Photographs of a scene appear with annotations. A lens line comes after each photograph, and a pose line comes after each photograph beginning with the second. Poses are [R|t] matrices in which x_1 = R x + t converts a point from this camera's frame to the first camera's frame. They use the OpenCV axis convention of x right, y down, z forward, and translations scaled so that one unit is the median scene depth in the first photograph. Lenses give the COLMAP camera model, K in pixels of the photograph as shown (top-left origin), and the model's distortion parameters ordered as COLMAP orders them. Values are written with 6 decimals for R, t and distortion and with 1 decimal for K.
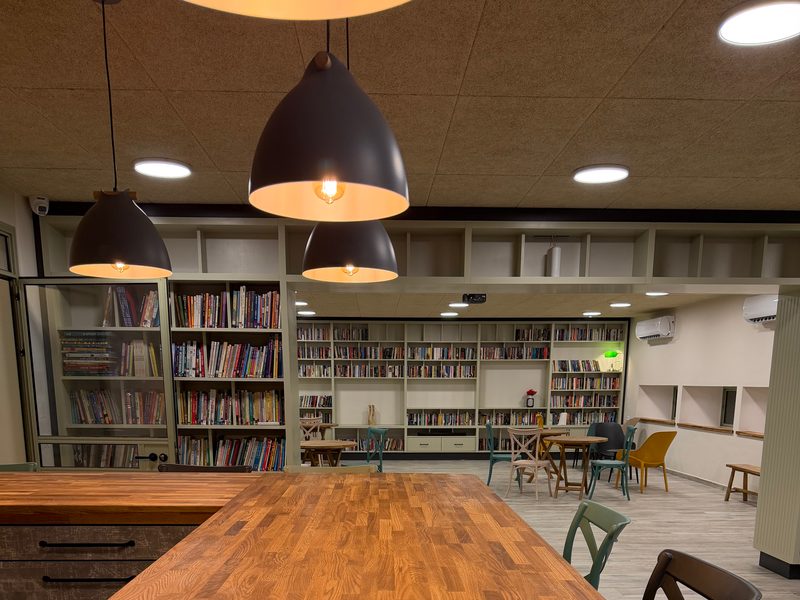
lens RADIAL K [[744.0, 0, 399.0], [0, 744.0, 538.1], [0, 0, 1]] dist [0.069798, 0.000000]
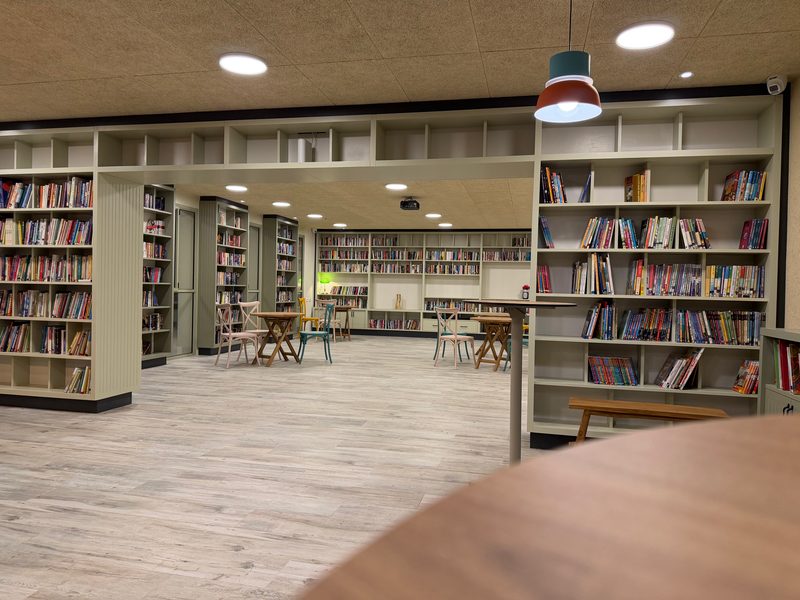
lens RADIAL K [[558.9, 0, 404.7], [0, 558.9, 299.5], [0, 0, 1]] dist [0.081568, -0.116434]
pose [[0.968551, 0.024060, -0.247650, 0.216101], [-0.070518, 0.981047, -0.180482, 0.003939], [0.238614, 0.192270, 0.951891, 0.087201]]
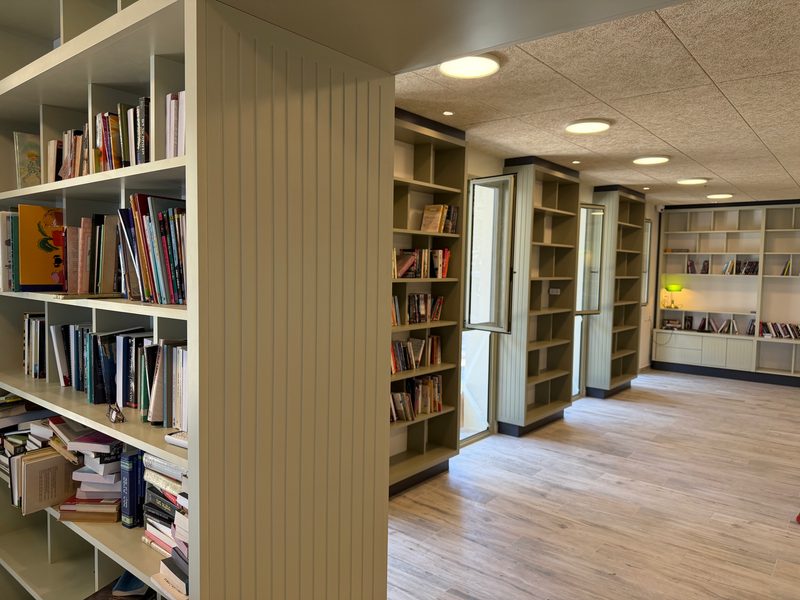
lens RADIAL K [[558.9, 0, 403.3], [0, 558.9, 302.0], [0, 0, 1]] dist [0.081568, -0.116434]
pose [[0.752736, 0.055802, -0.655953, 0.019535], [-0.153094, 0.983922, -0.091981, -0.077493], [0.640273, 0.169660, 0.749177, 0.325678]]
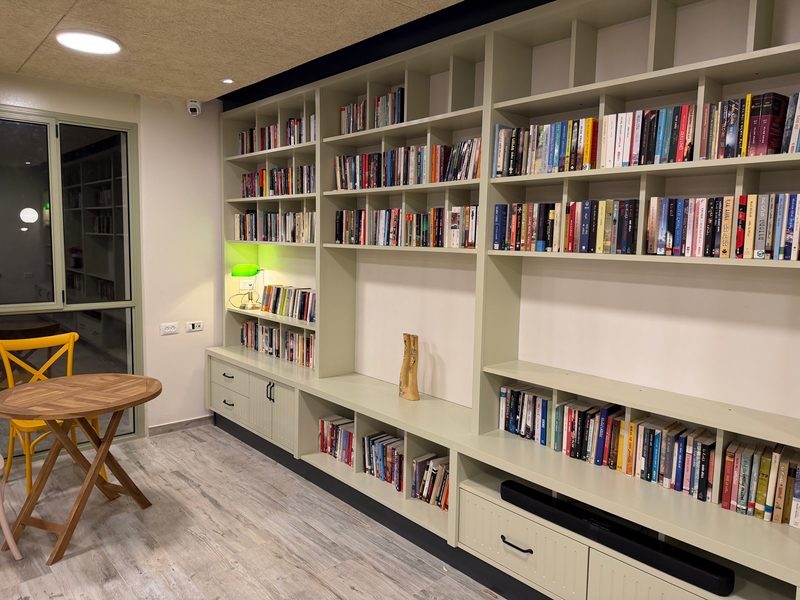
lens RADIAL K [[558.9, 0, 404.2], [0, 558.9, 301.3], [0, 0, 1]] dist [0.081568, -0.116434]
pose [[0.644943, 0.096207, -0.758151, 0.134790], [-0.176606, 0.983955, -0.025373, -0.189235], [0.743545, 0.150258, 0.651585, 0.862205]]
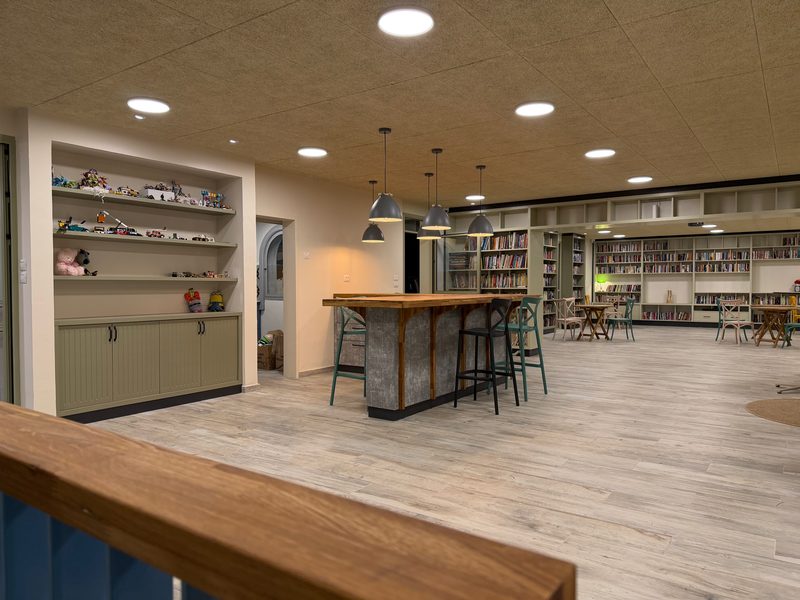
lens RADIAL K [[558.9, 0, 400.9], [0, 558.9, 300.8], [0, 0, 1]] dist [0.081568, -0.116434]
pose [[0.800866, 0.012260, -0.598718, 0.219869], [-0.118506, 0.983263, -0.138383, 0.068679], [0.587001, 0.181777, 0.788915, -0.234538]]
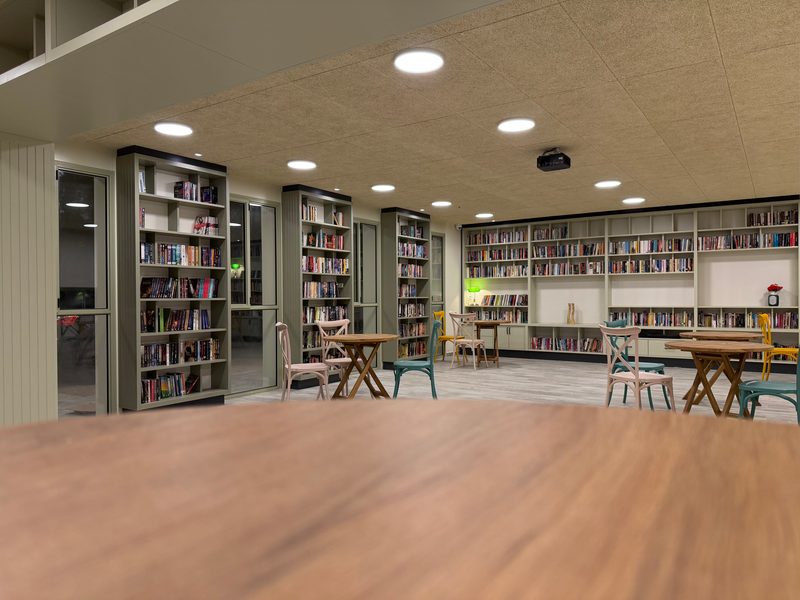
lens RADIAL K [[558.9, 0, 395.4], [0, 558.9, 303.0], [0, 0, 1]] dist [0.081568, -0.116434]
pose [[0.811804, -0.001985, -0.583927, 0.204003], [-0.110554, 0.981386, -0.157033, -0.041888], [0.573370, 0.192036, 0.796473, 0.303770]]
